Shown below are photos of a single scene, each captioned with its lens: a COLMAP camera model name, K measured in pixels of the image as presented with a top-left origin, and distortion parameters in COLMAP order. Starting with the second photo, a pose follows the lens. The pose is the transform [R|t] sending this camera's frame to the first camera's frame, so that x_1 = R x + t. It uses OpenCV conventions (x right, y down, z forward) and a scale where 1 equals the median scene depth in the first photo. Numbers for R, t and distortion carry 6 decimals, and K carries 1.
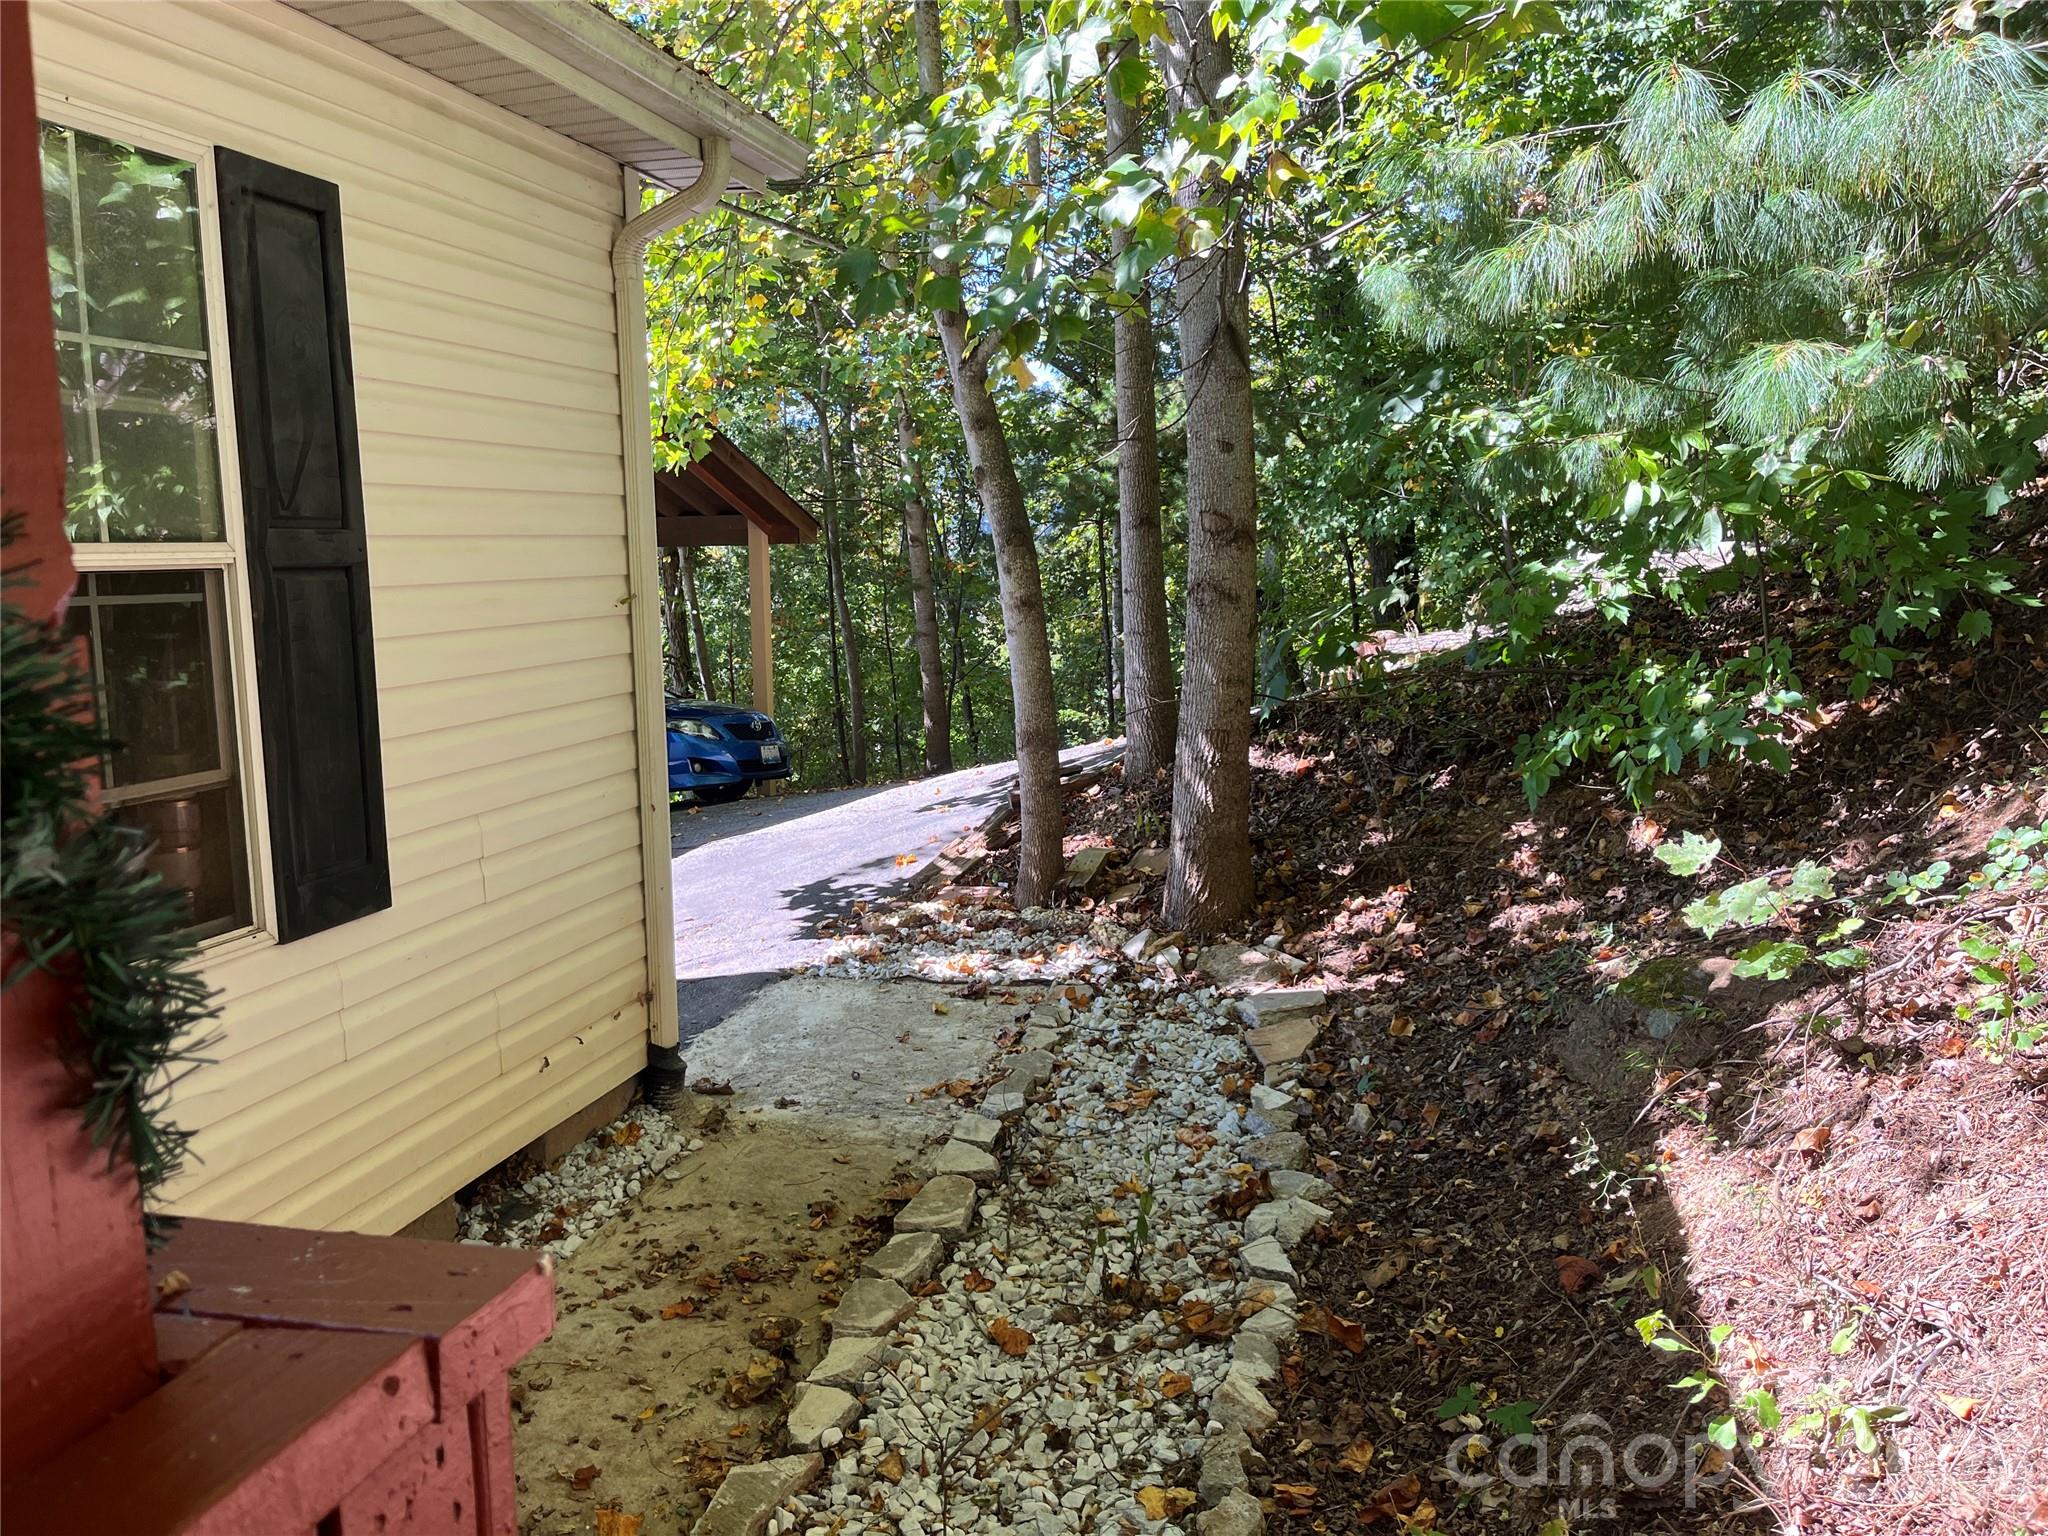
lens RADIAL K [[1544.5, 0, 1024.0], [0, 1544.5, 768.0], [0, 0, 1]] dist [0.083262, -0.100455]
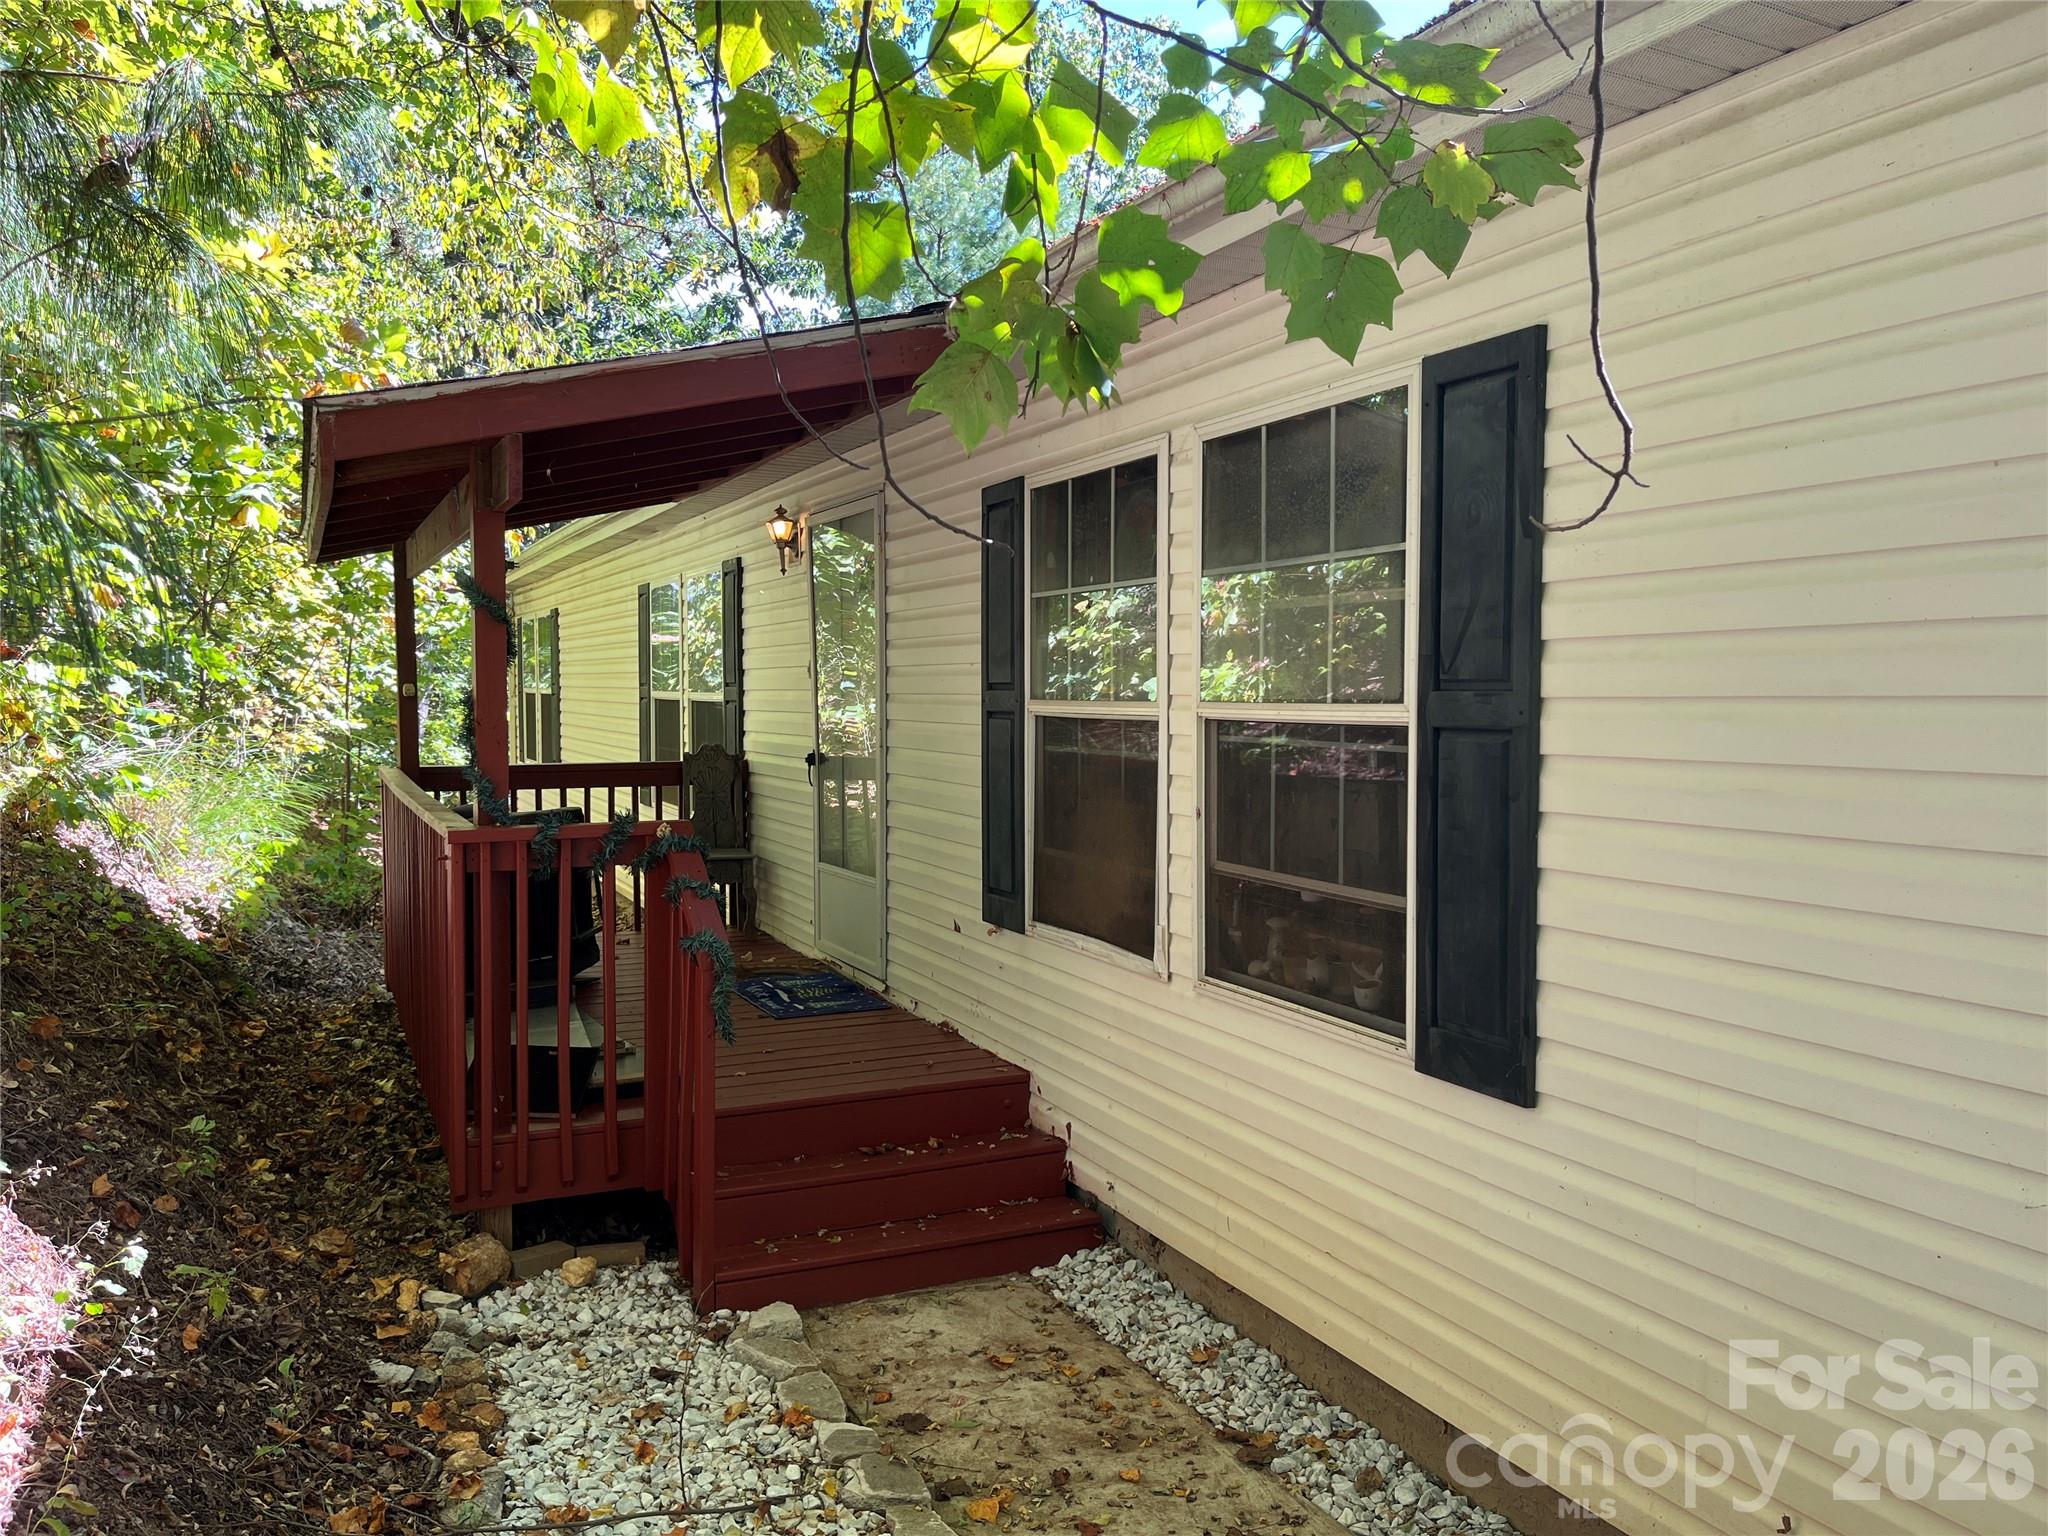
lens RADIAL K [[1544.5, 0, 1024.0], [0, 1544.5, 768.0], [0, 0, 1]] dist [0.083262, -0.100455]
pose [[-0.759503, 0.052565, -0.648376, 0.392498], [-0.074059, 0.983262, 0.166468, -0.238062], [0.646274, 0.174451, -0.742898, 1.491937]]
